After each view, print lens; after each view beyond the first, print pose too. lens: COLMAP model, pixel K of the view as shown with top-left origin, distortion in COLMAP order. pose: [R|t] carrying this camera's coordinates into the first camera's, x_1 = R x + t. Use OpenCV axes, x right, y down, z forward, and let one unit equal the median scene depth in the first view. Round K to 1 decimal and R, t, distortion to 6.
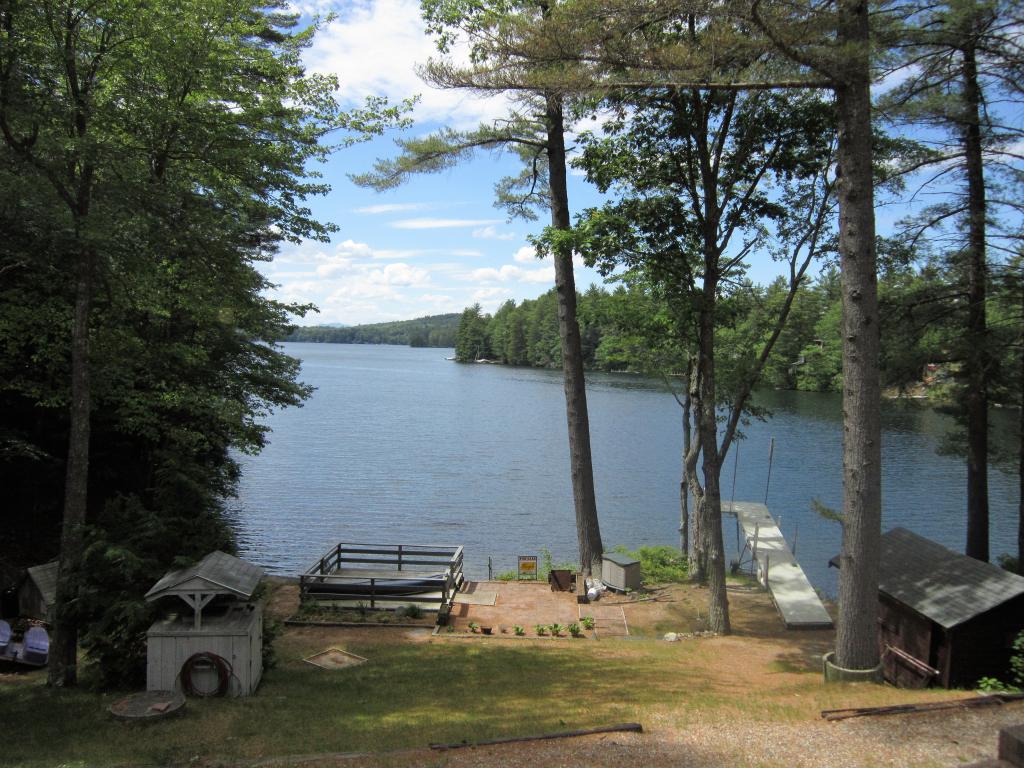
lens RADIAL K [[831.5, 0, 515.7], [0, 831.5, 386.4], [0, 0, 1]] dist [-0.035012, 0.009280]
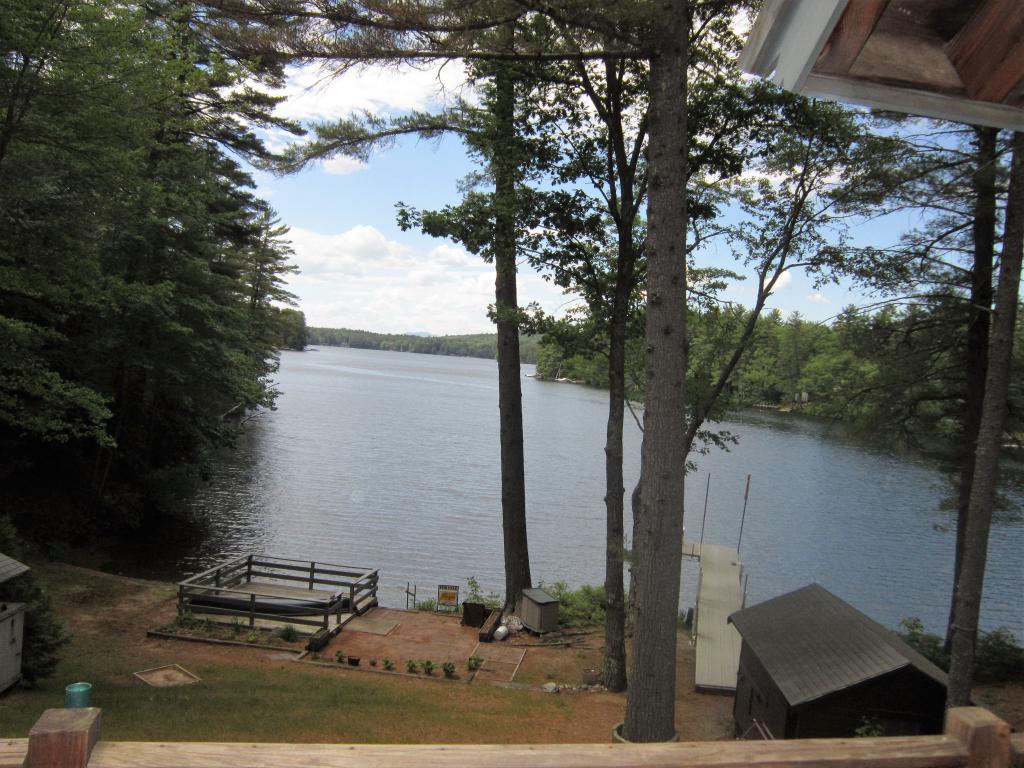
lens RADIAL K [[885.0, 0, 558.5], [0, 885.0, 388.1], [0, 0, 1]] dist [-0.045976, 0.024600]
pose [[0.993170, 0.057017, -0.101793, 0.241820], [-0.059534, 0.997987, -0.021860, 0.003862], [0.100342, 0.027771, 0.994565, 0.053344]]
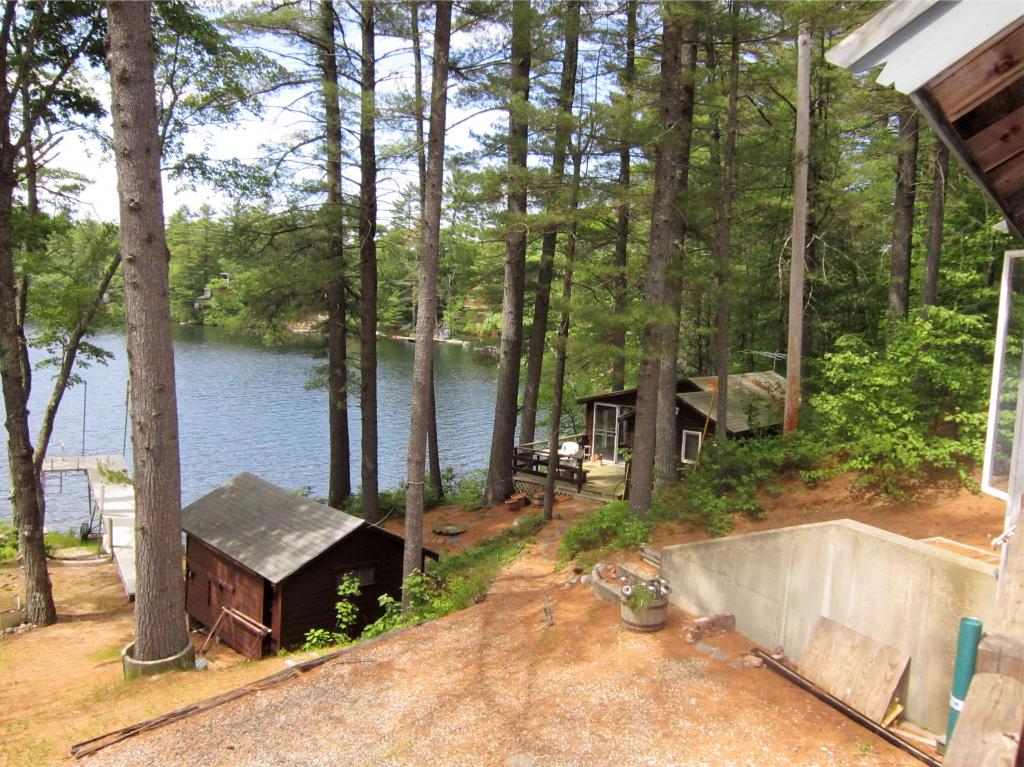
lens RADIAL K [[831.5, 0, 486.5], [0, 831.5, 376.6], [0, 0, 1]] dist [-0.035012, 0.009280]
pose [[0.807285, -0.049165, 0.588111, 0.123178], [0.009838, 0.997507, 0.069885, 0.001341], [-0.590080, -0.050631, 0.805755, 0.086761]]
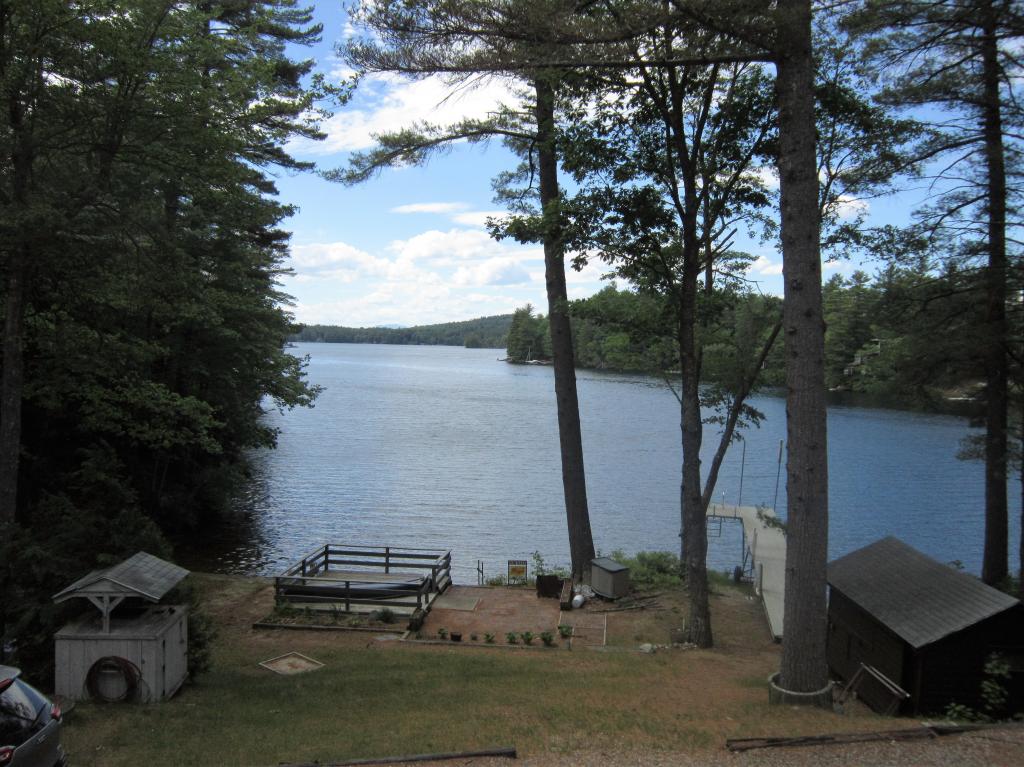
lens RADIAL K [[831.5, 0, 532.8], [0, 831.5, 386.4], [0, 0, 1]] dist [-0.035012, 0.009280]
pose [[0.997816, 0.000886, -0.066047, 0.106164], [-0.000971, 0.999999, -0.001260, 0.002364], [0.066046, 0.001322, 0.997816, 0.036315]]
